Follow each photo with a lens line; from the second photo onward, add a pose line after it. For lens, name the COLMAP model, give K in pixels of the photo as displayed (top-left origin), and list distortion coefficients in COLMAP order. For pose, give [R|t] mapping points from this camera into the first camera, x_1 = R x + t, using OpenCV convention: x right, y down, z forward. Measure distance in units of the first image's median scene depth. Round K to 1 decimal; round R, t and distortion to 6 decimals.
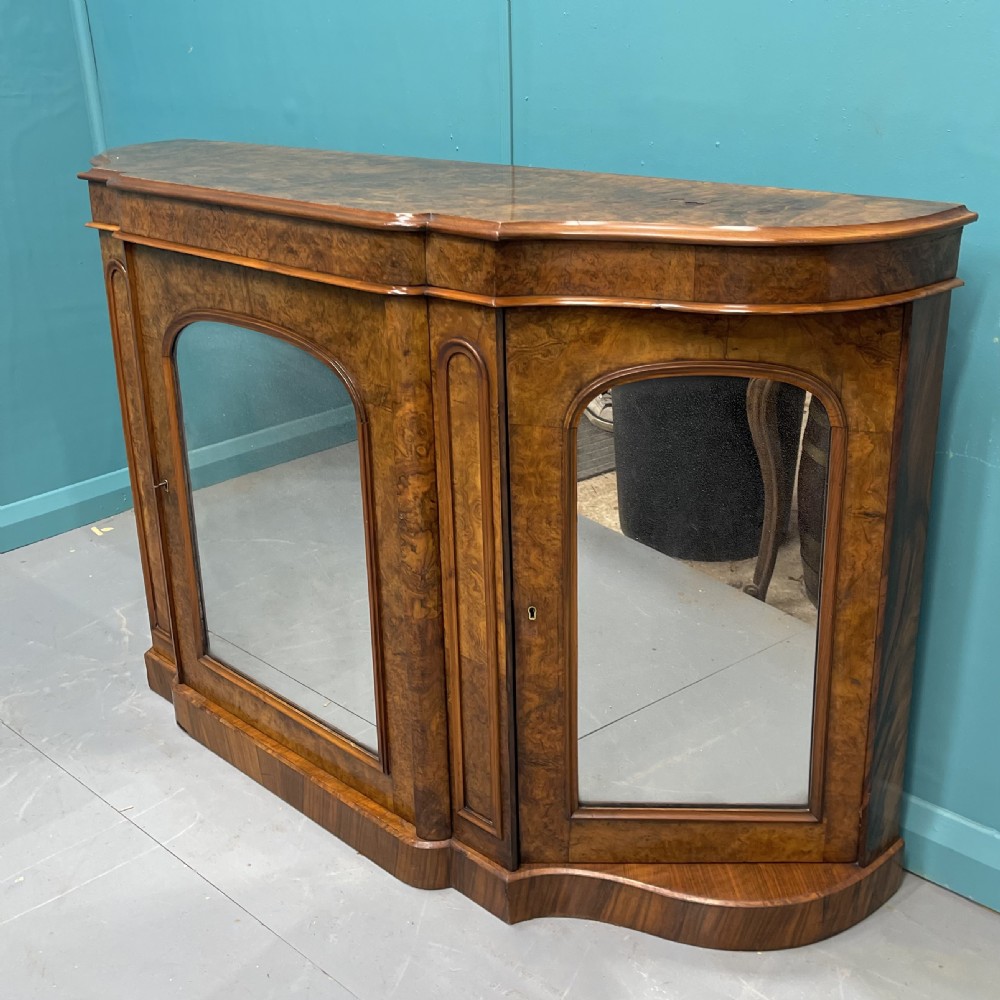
lens RADIAL K [[1180.0, 0, 514.3], [0, 1180.0, 453.3], [0, 0, 1]] dist [0.209523, -0.844996]
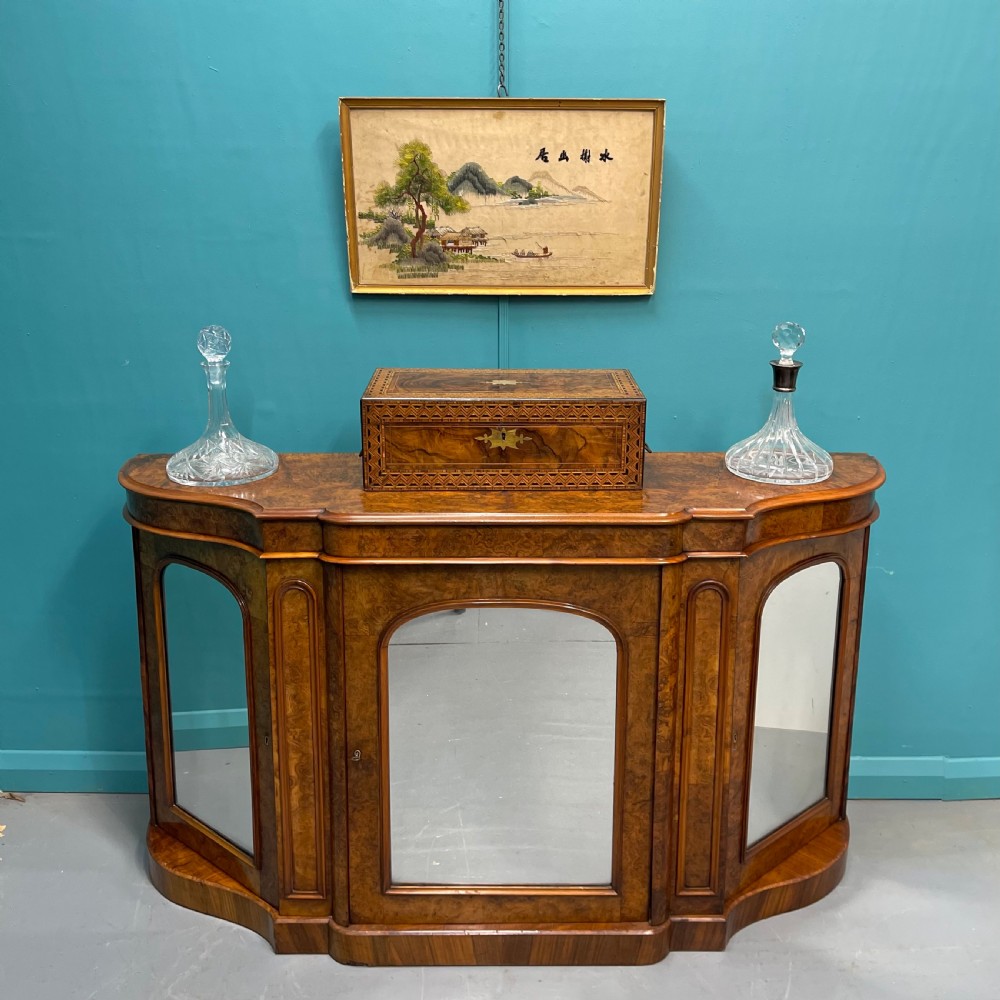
lens RADIAL K [[1054.1, 0, 516.0], [0, 1054.1, 441.7], [0, 0, 1]] dist [0.096360, -0.156186]
pose [[0.717237, -0.151497, 0.680162, -1.109907], [0.217718, 0.975935, -0.012210, -0.300295], [-0.661944, 0.156841, 0.732961, 0.089211]]
